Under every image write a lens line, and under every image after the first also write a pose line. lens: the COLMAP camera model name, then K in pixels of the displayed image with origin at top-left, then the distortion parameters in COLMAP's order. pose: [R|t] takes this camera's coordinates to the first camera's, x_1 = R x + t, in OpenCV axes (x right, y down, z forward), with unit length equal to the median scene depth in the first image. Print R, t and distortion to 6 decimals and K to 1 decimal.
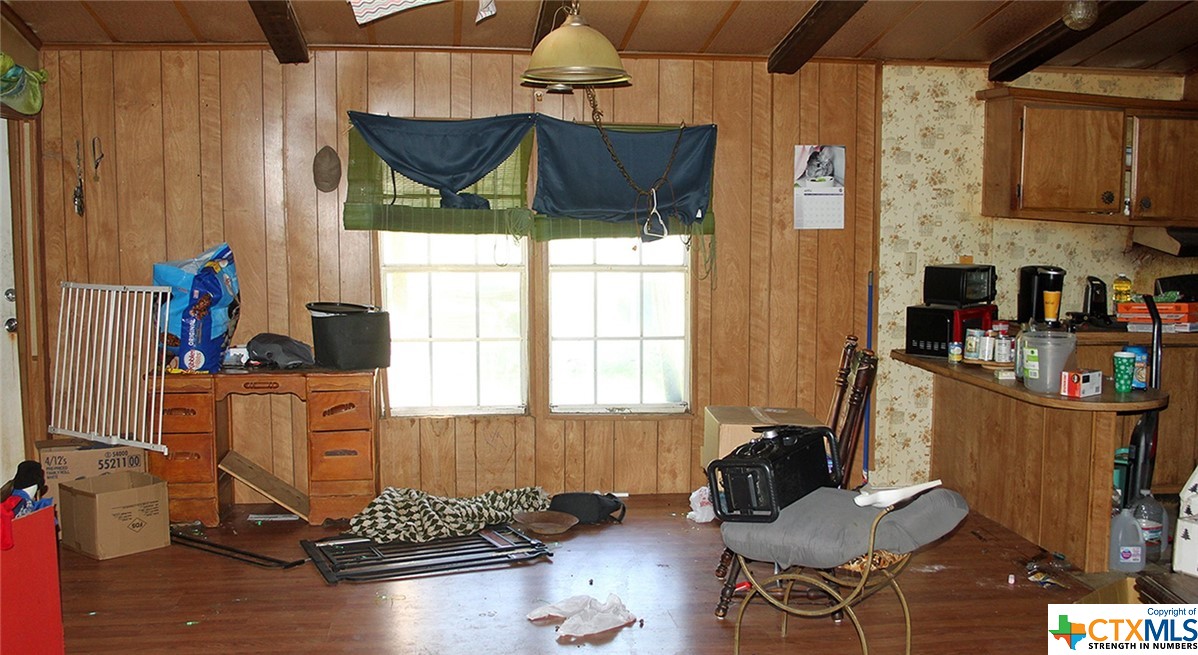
lens RADIAL K [[1255.9, 0, 599.0], [0, 1255.9, 326.9], [0, 0, 1]] dist [-0.062172, 0.000000]
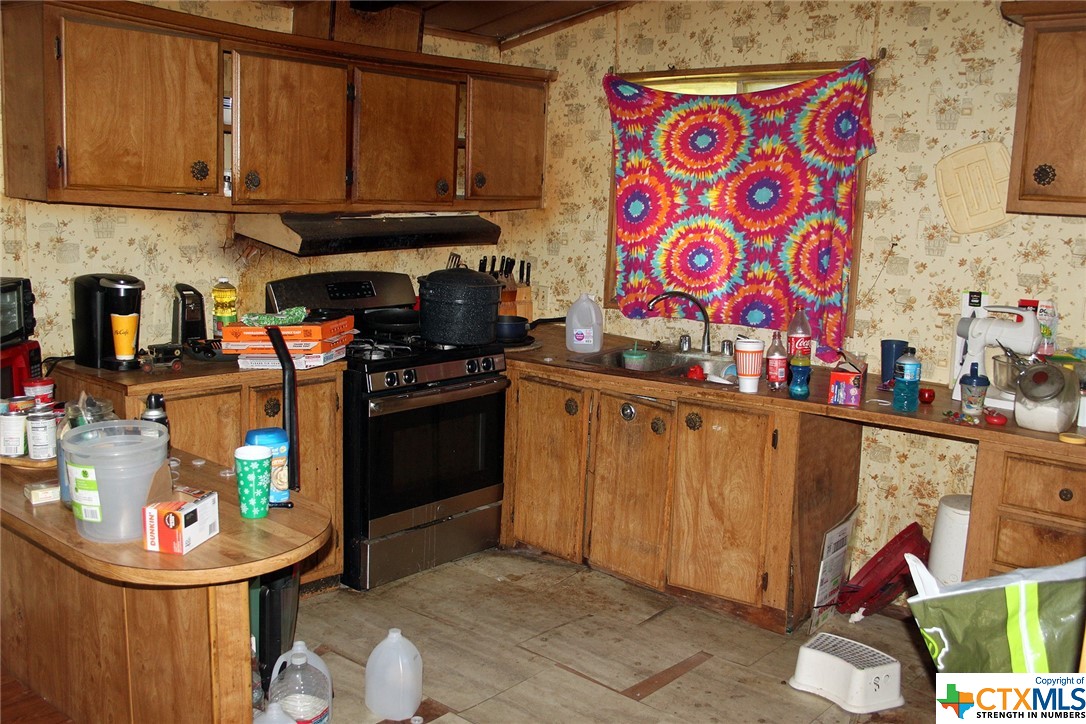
lens RADIAL K [[1040.8, 0, 542.3], [0, 1040.8, 362.1], [0, 0, 1]] dist [-0.090740, 0.000000]
pose [[0.752001, -0.086958, 0.653400, 0.177696], [0.031631, 0.994879, 0.095999, -0.048727], [-0.658402, -0.051524, 0.750901, 0.457180]]
